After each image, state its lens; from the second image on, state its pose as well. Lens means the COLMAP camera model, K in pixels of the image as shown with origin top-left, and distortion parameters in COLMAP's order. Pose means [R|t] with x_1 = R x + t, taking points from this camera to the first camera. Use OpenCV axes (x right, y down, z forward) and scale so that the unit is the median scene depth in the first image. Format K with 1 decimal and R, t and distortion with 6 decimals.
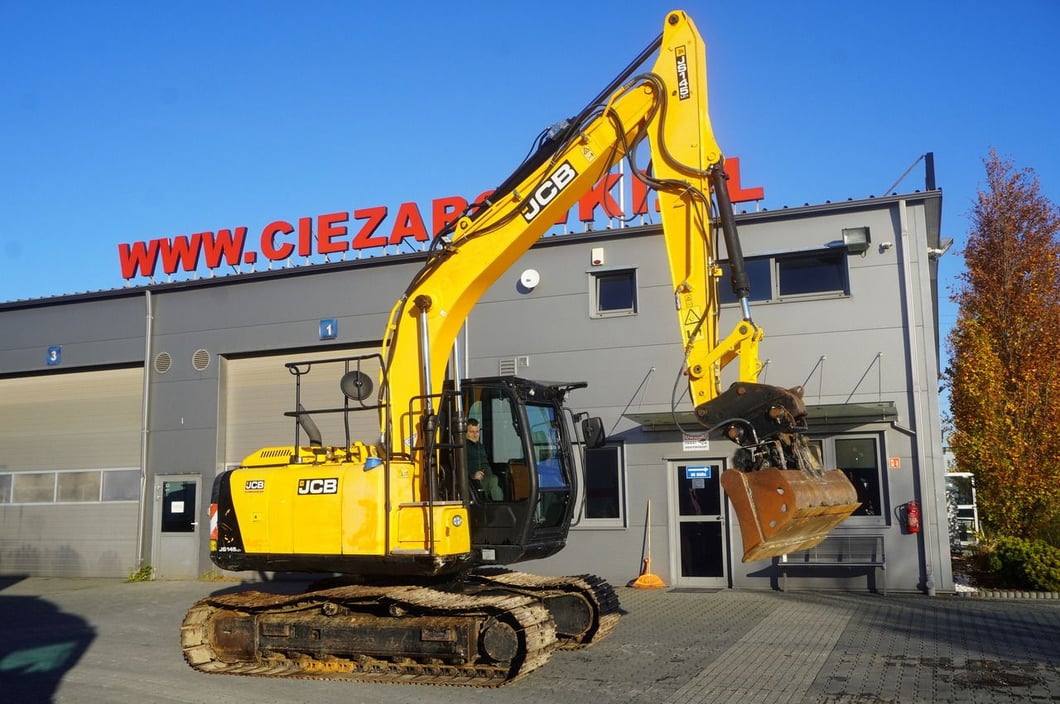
lens RADIAL K [[1030.4, 0, 513.9], [0, 1030.4, 338.8], [0, 0, 1]] dist [-0.015020, 0.034405]
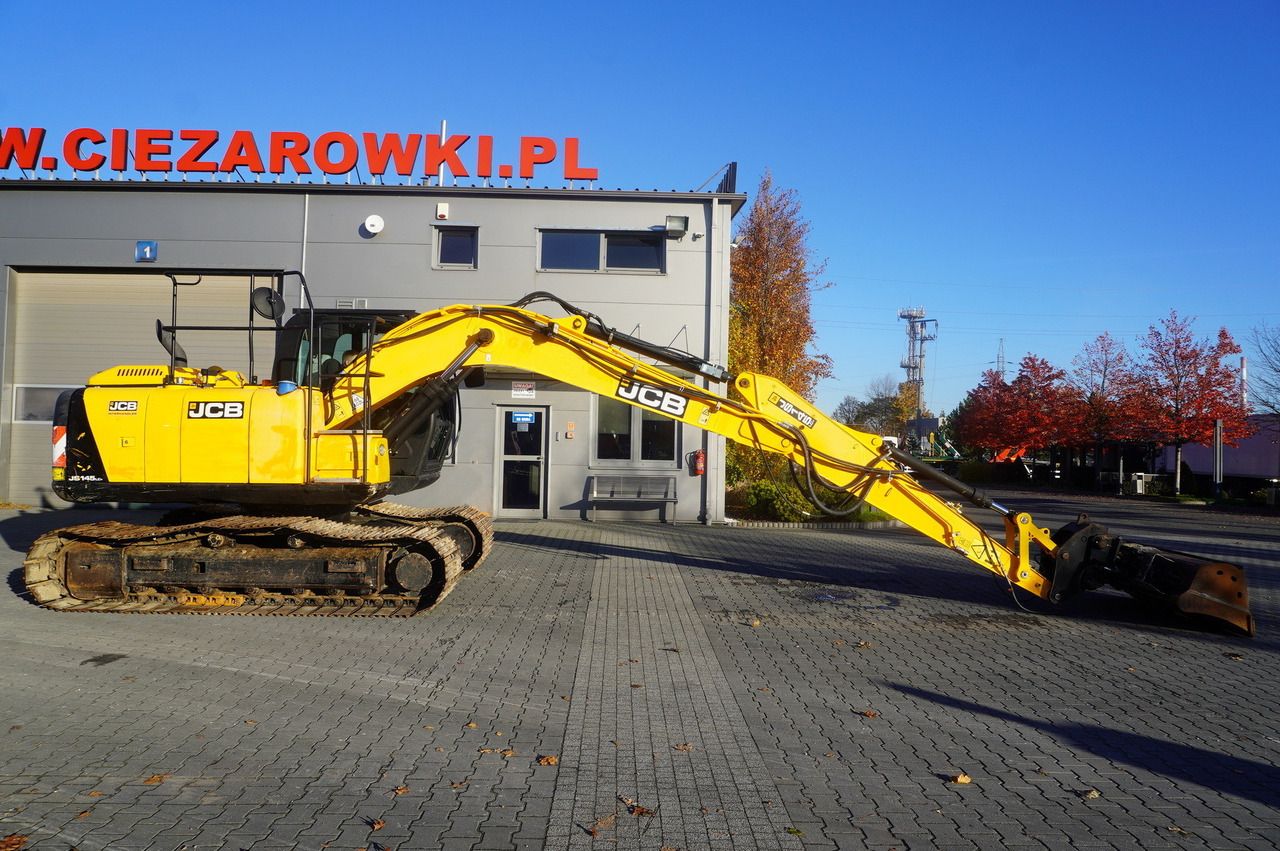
lens RADIAL K [[869.3, 0, 630.9], [0, 869.3, 415.6], [0, 0, 1]] dist [-0.037451, 0.021395]
pose [[0.919115, 0.049505, 0.390866, -0.088103], [-0.096909, 0.990002, 0.102492, 0.020062], [-0.381885, -0.132080, 0.914723, 0.093531]]
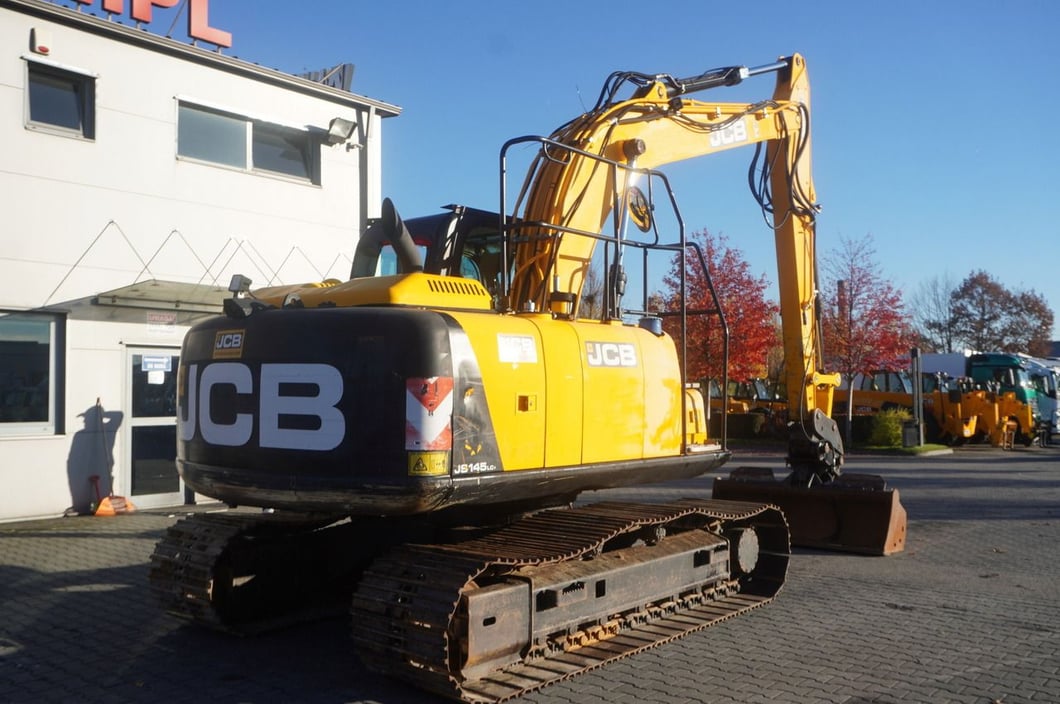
lens RADIAL K [[996.7, 0, 531.3], [0, 996.7, 353.2], [0, 0, 1]] dist [-0.045545, 0.003306]
pose [[0.292122, 0.061867, 0.954378, -0.481239], [-0.146759, 0.988986, -0.019190, 0.099160], [-0.945054, -0.134457, 0.297984, 0.532244]]
